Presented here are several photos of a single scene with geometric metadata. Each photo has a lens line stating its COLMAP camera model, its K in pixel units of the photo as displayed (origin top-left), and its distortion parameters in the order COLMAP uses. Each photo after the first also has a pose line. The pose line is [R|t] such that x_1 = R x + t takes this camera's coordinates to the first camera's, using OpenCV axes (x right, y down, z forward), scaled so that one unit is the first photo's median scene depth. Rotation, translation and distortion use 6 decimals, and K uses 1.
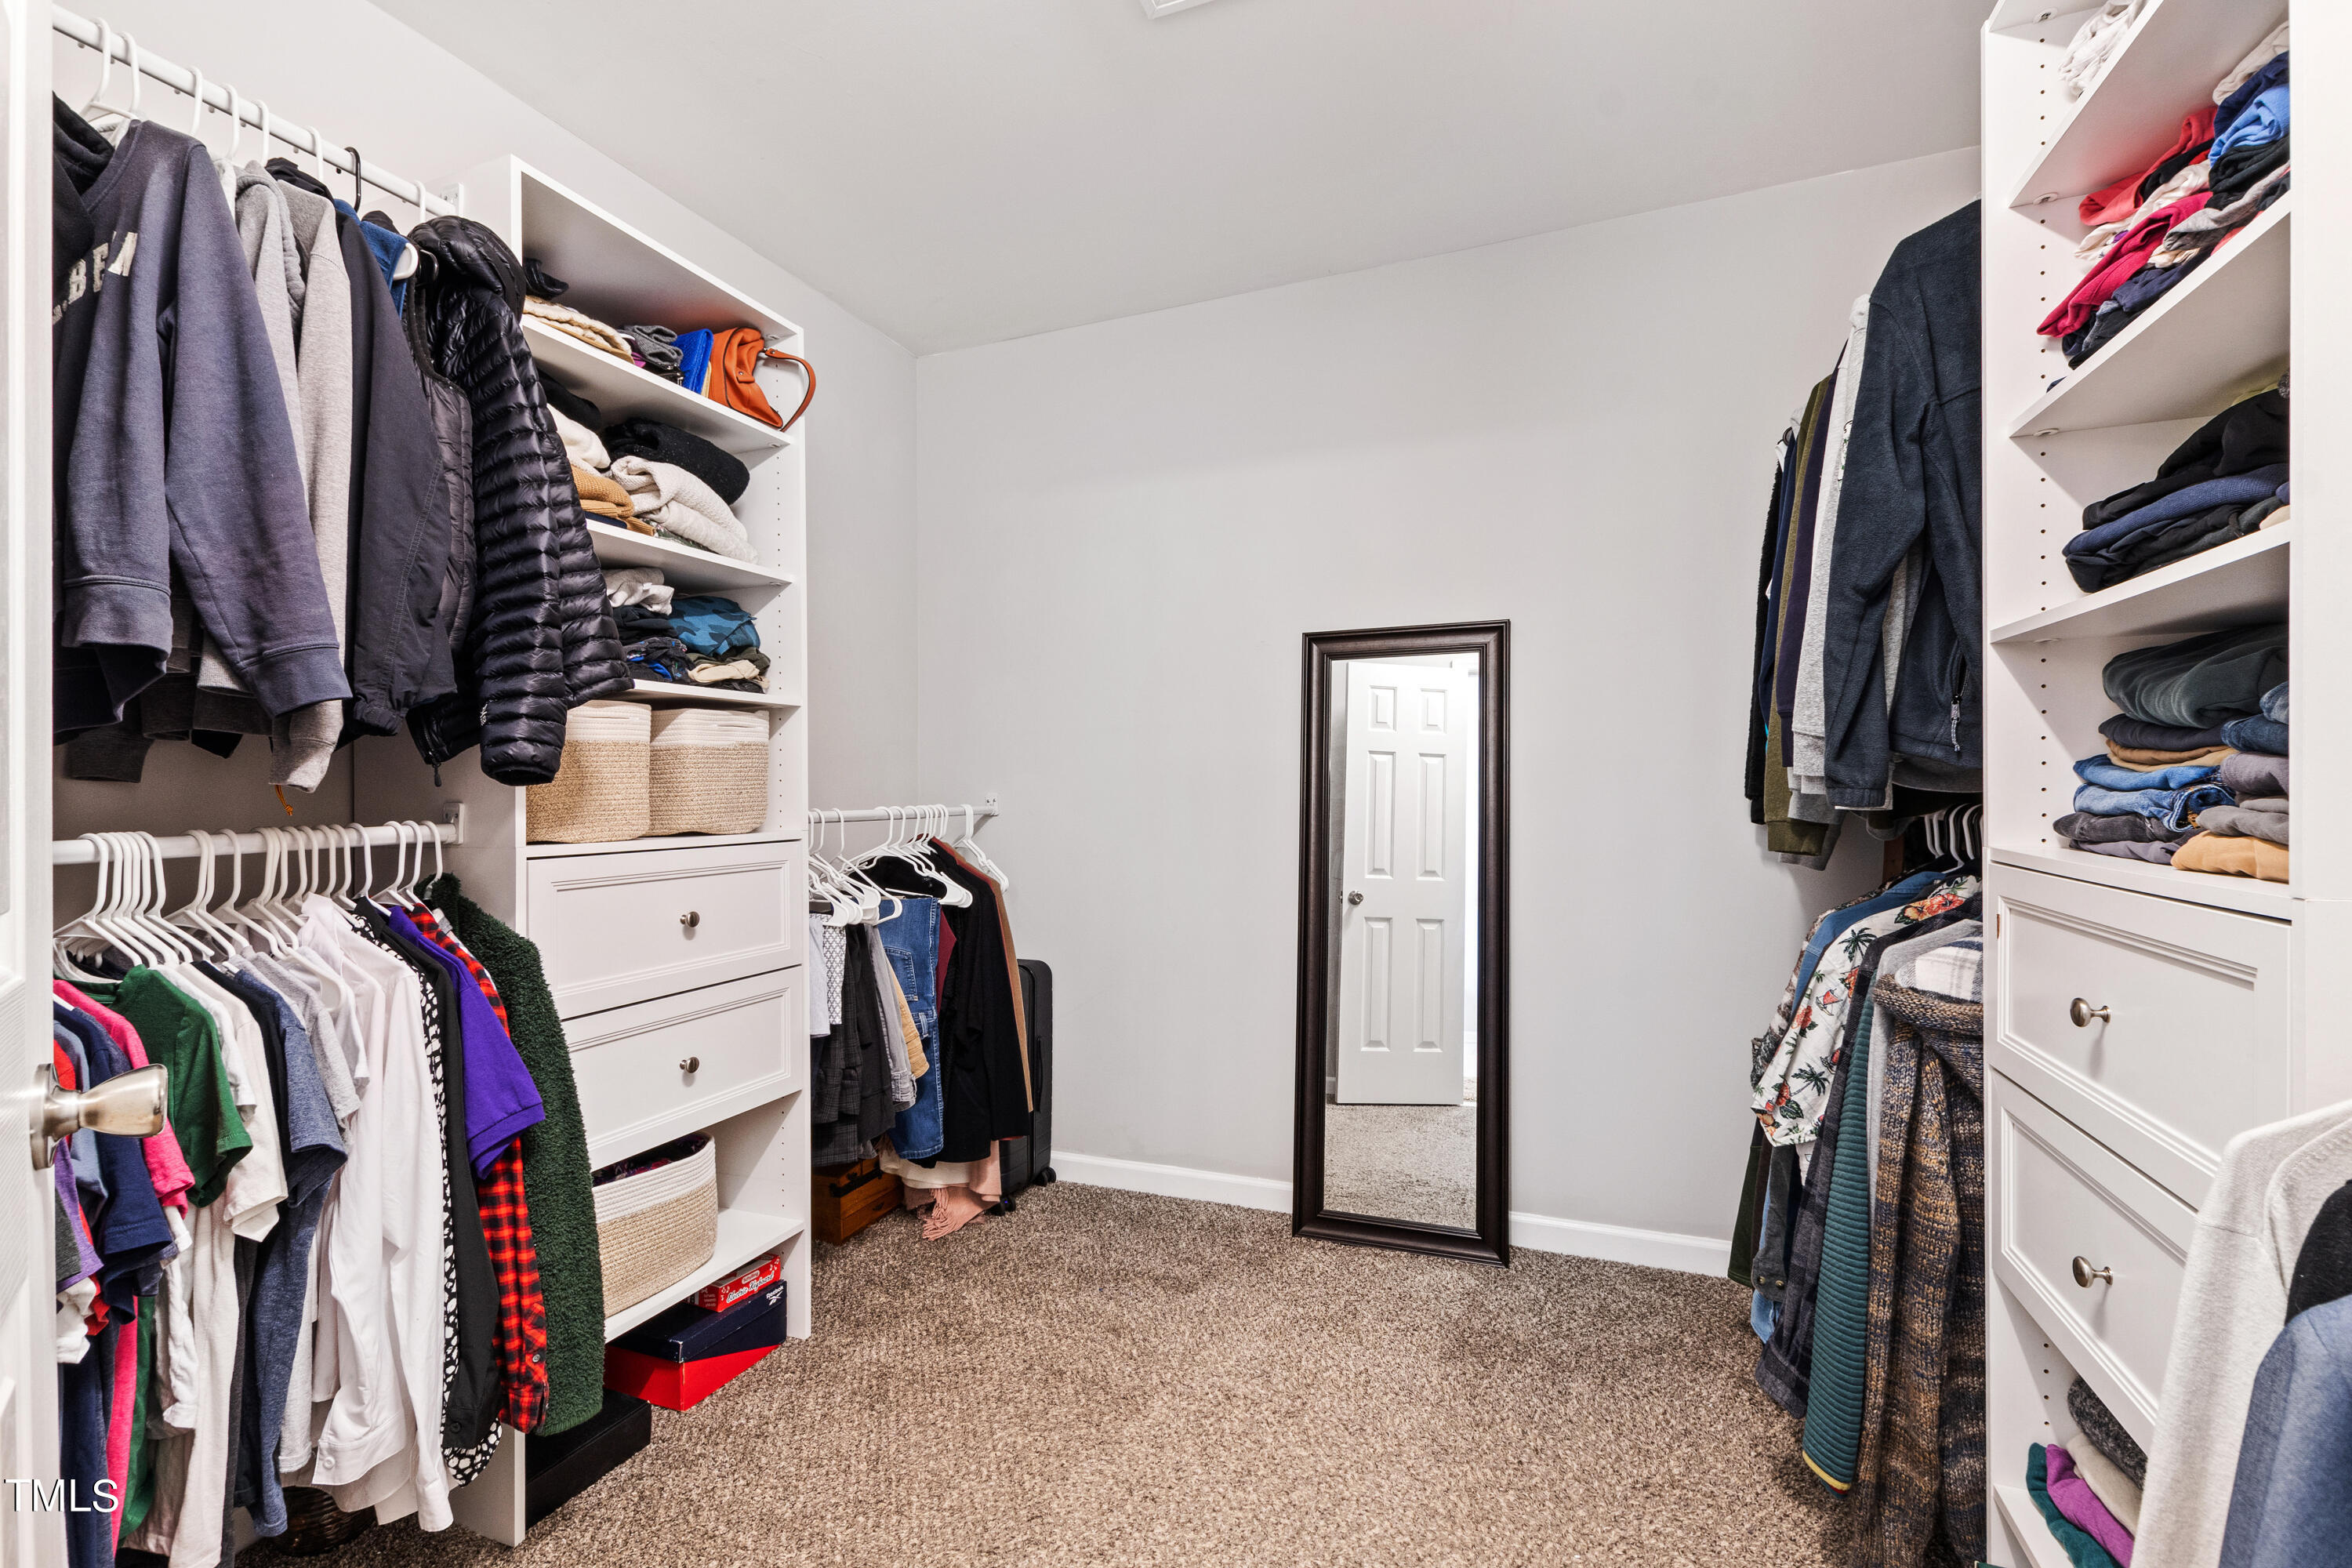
lens RADIAL K [[1031.7, 0, 1171.9], [0, 1031.7, 790.1], [0, 0, 1]] dist [0.001209, -0.000259]
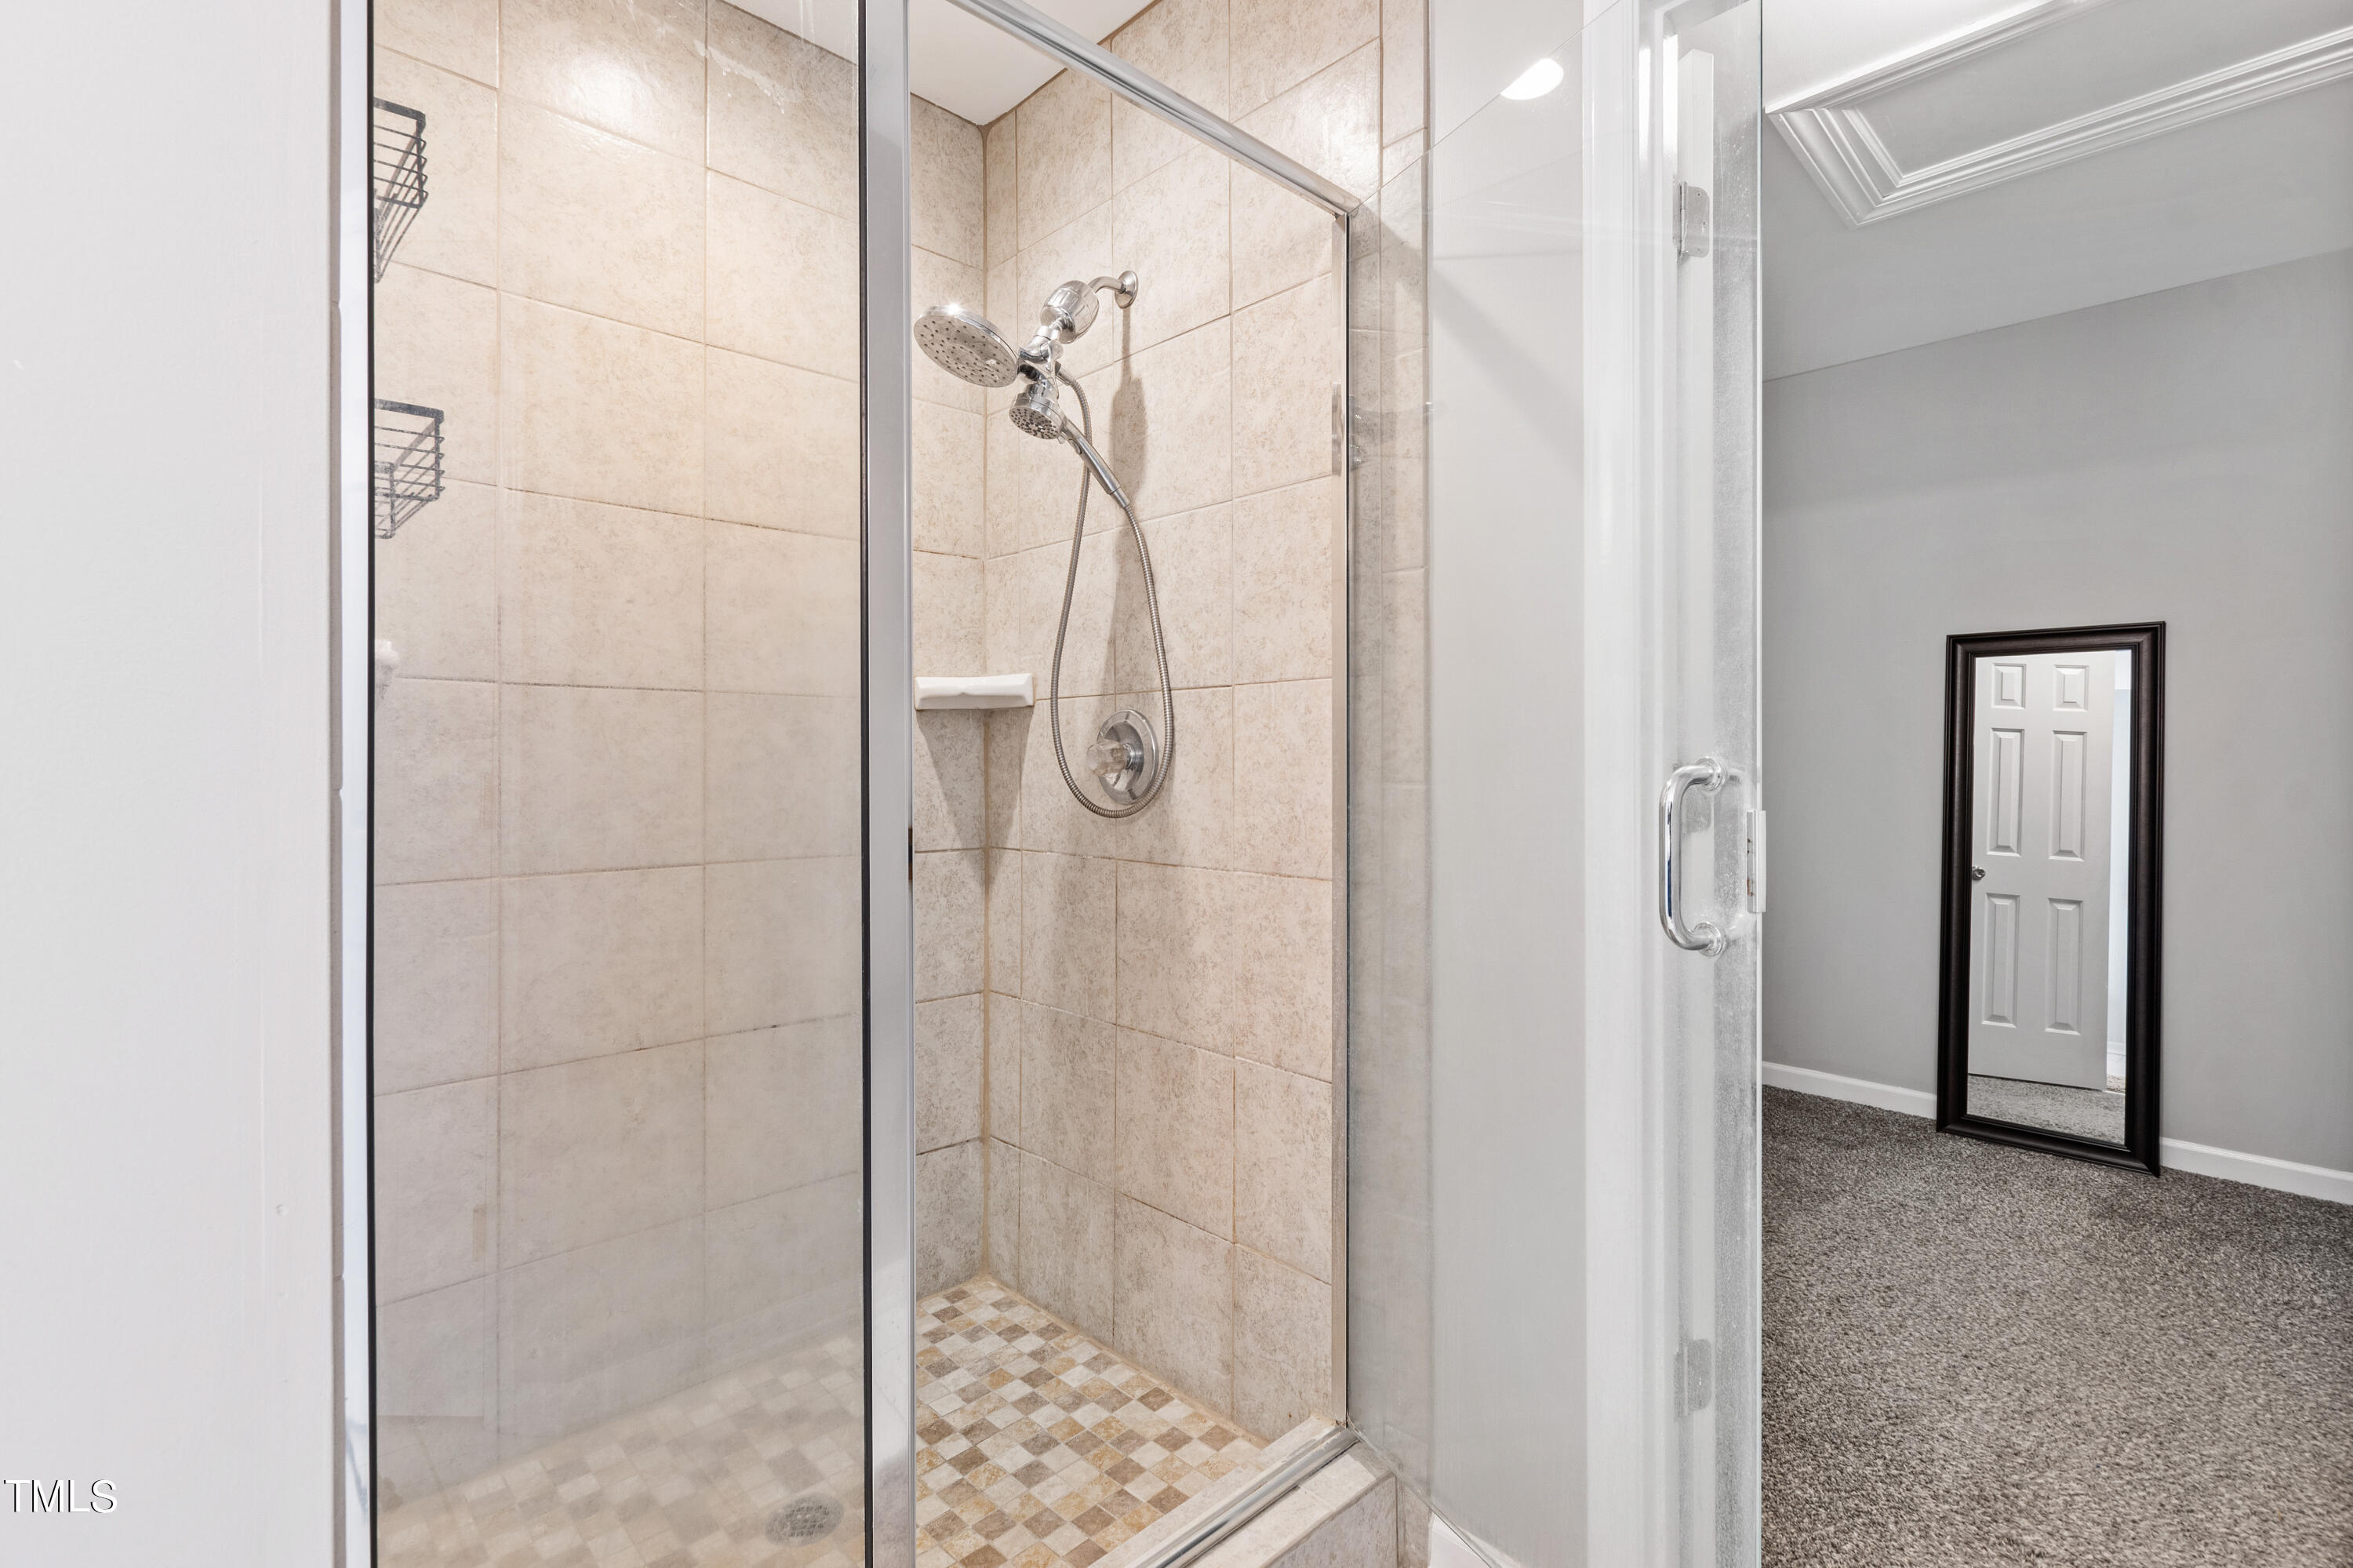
lens RADIAL K [[1073.3, 0, 1183.3], [0, 1073.3, 760.0], [0, 0, 1]] dist [-0.014671, -0.001123]
pose [[0.906190, 0.005018, -0.422841, -0.162912], [-0.006521, 0.999977, -0.002110, -0.000192], [0.422820, 0.004669, 0.906202, -0.525032]]
